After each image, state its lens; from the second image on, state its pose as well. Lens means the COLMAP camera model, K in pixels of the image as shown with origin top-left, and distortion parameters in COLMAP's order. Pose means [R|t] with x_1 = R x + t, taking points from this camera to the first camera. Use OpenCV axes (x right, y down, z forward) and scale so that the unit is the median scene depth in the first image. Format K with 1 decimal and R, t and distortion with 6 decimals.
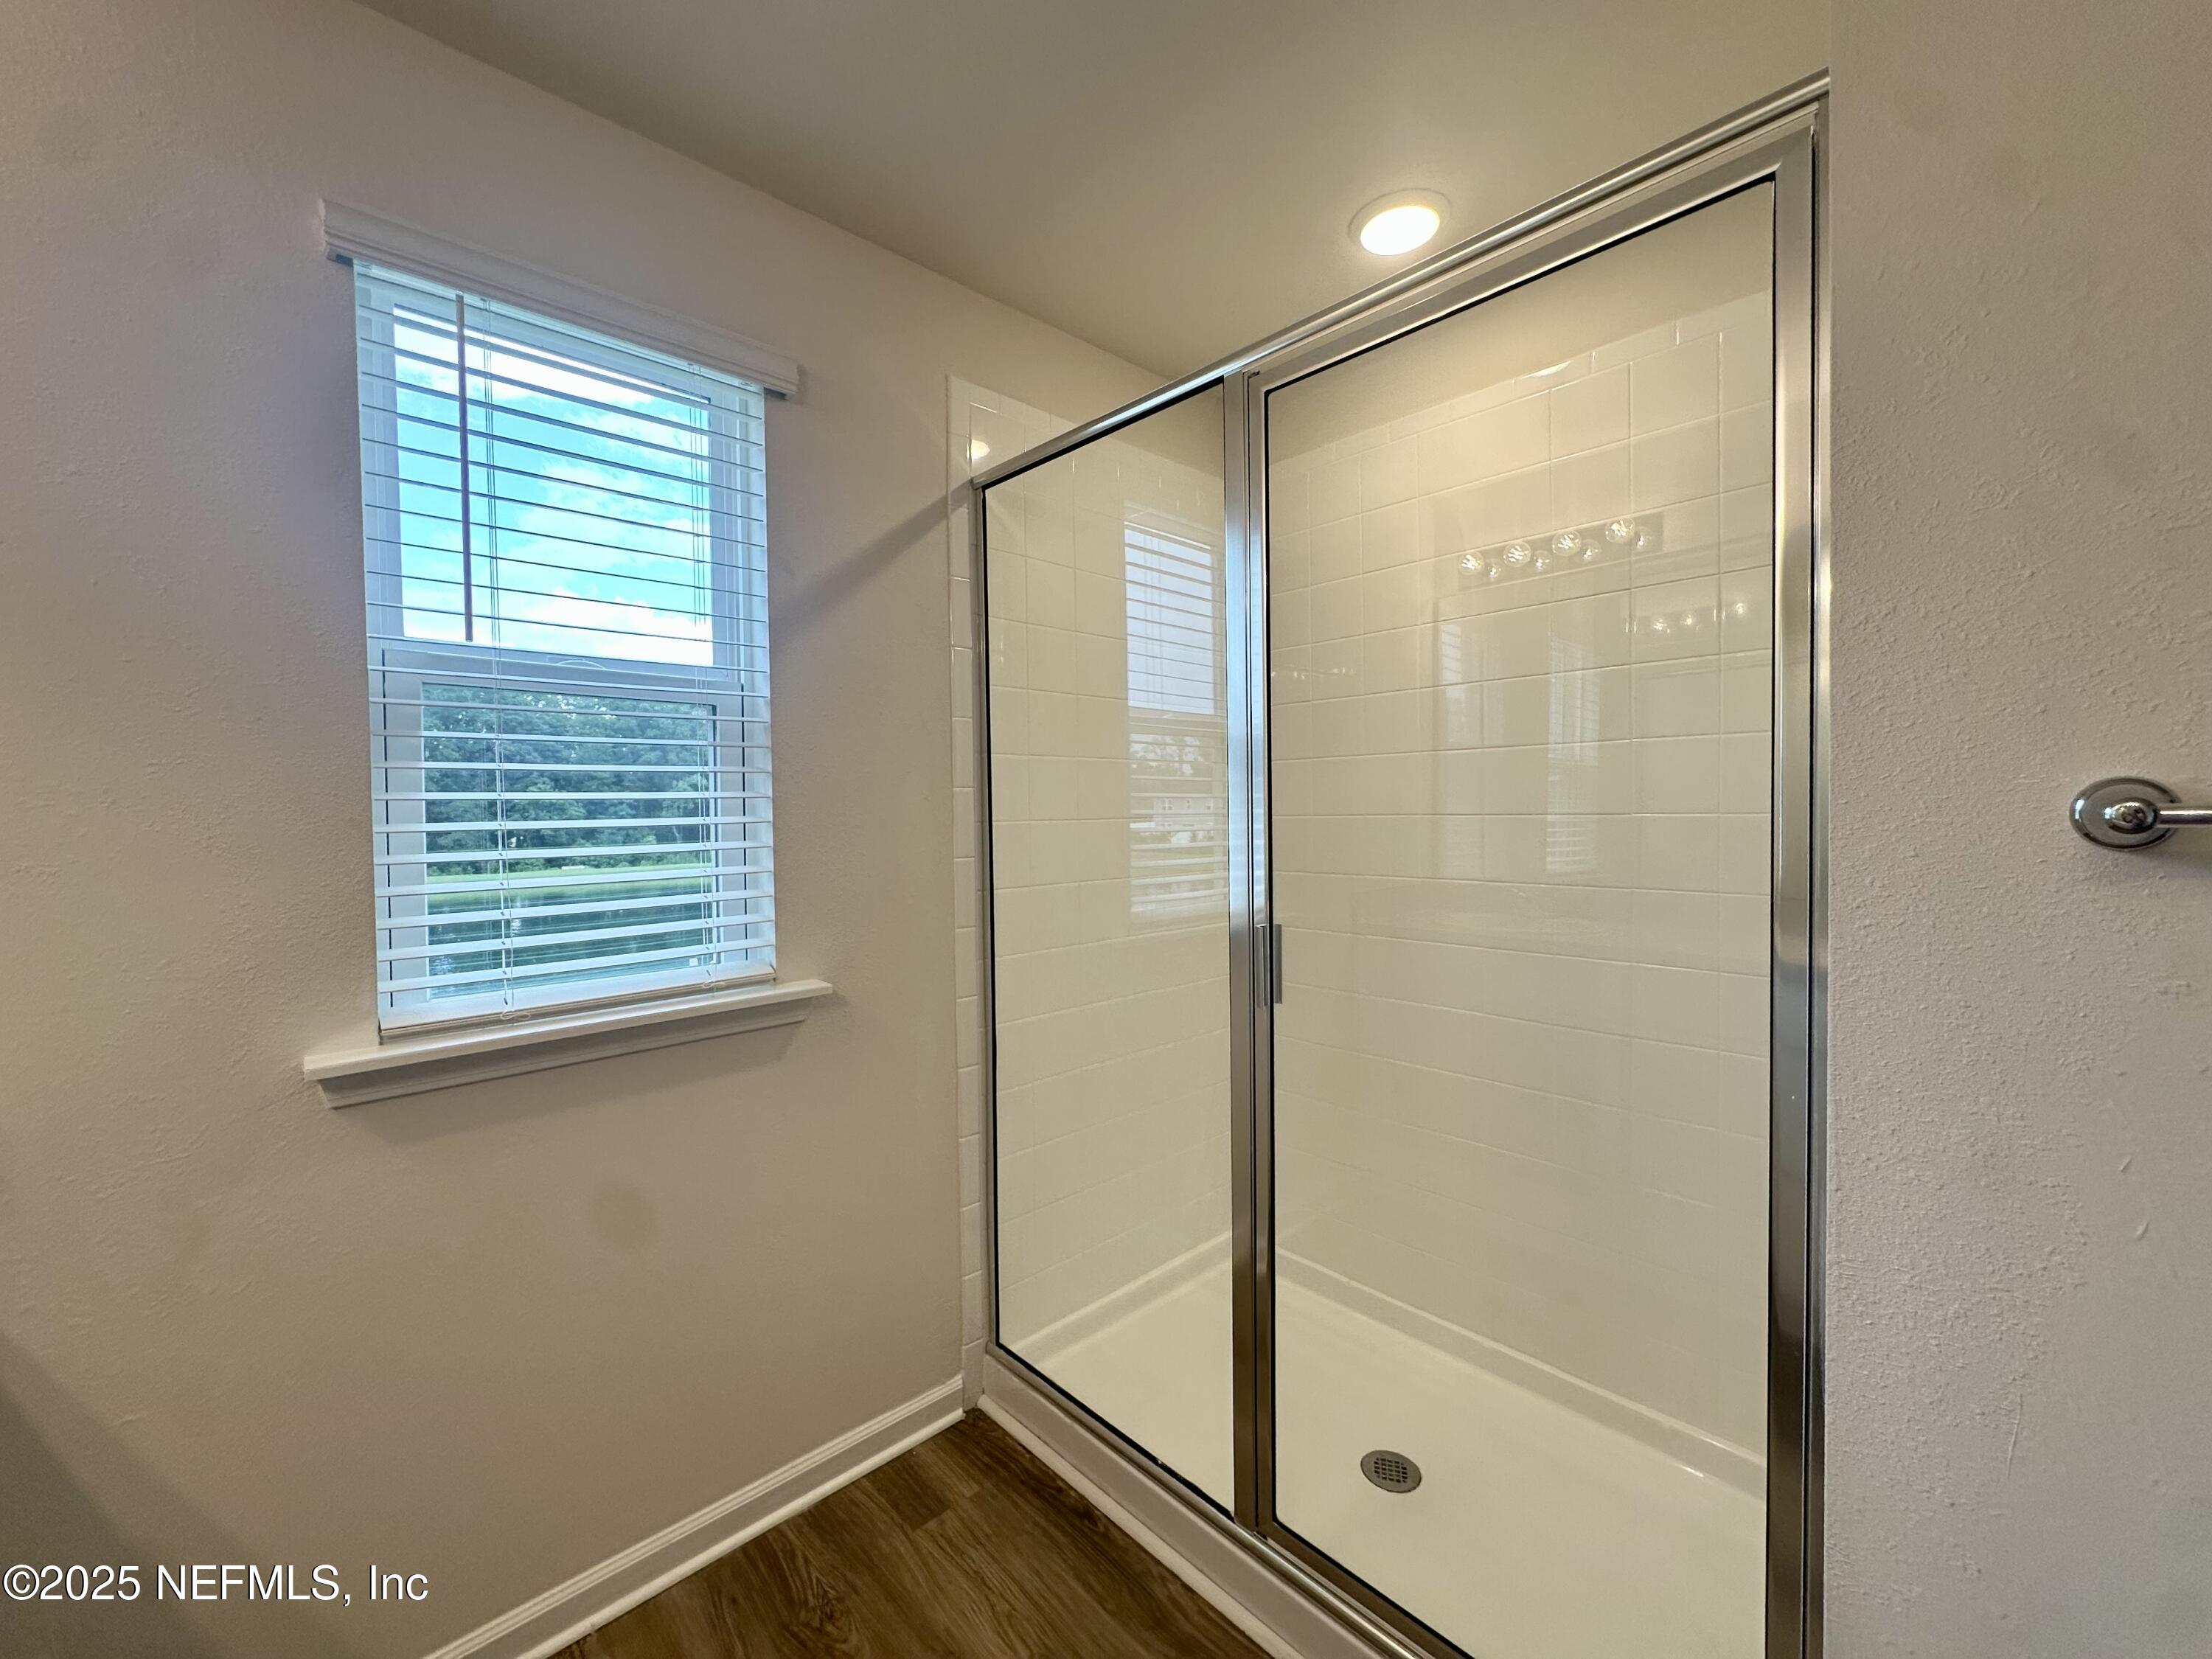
lens RADIAL K [[890.2, 0, 1109.4], [0, 890.2, 826.5], [0, 0, 1]] dist [-0.004335, 0.000846]
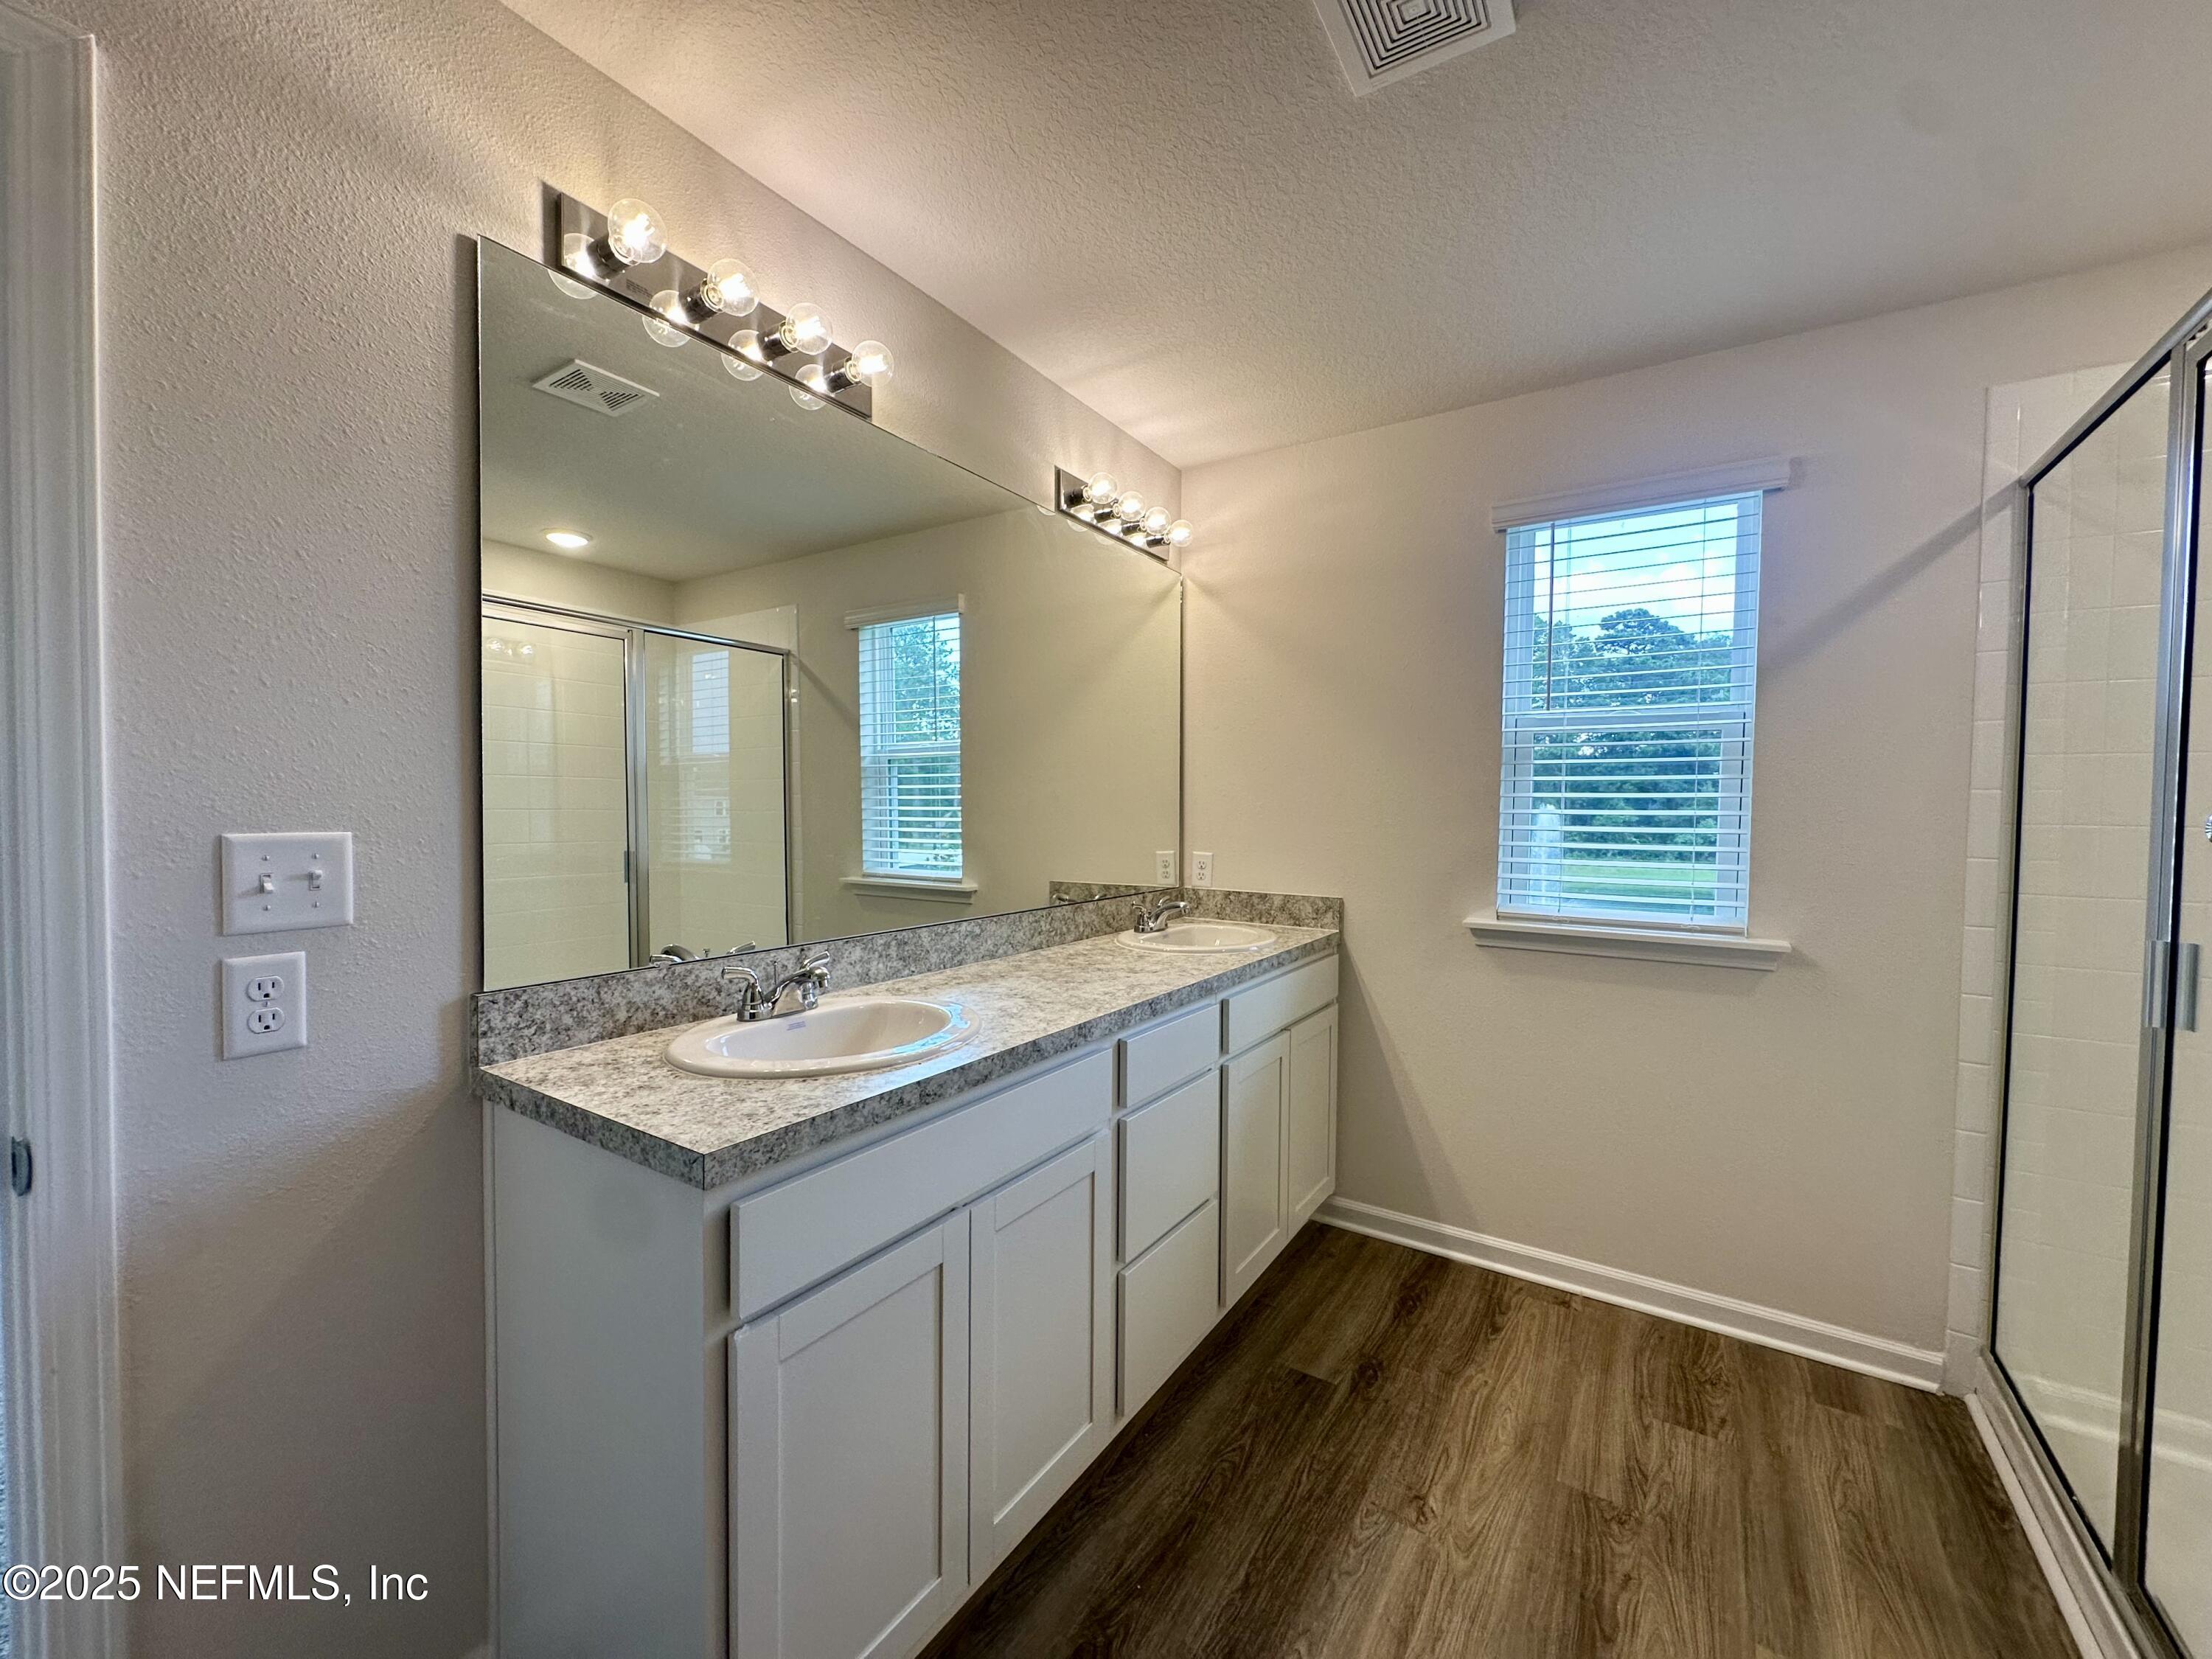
lens RADIAL K [[890.2, 0, 1111.8], [0, 890.2, 827.5], [0, 0, 1]] dist [-0.004335, 0.000846]
pose [[0.241610, 0.044299, -0.969362, 0.666817], [-0.039033, 0.998593, 0.035906, 0.002882], [0.969588, 0.029162, 0.242999, -0.243395]]
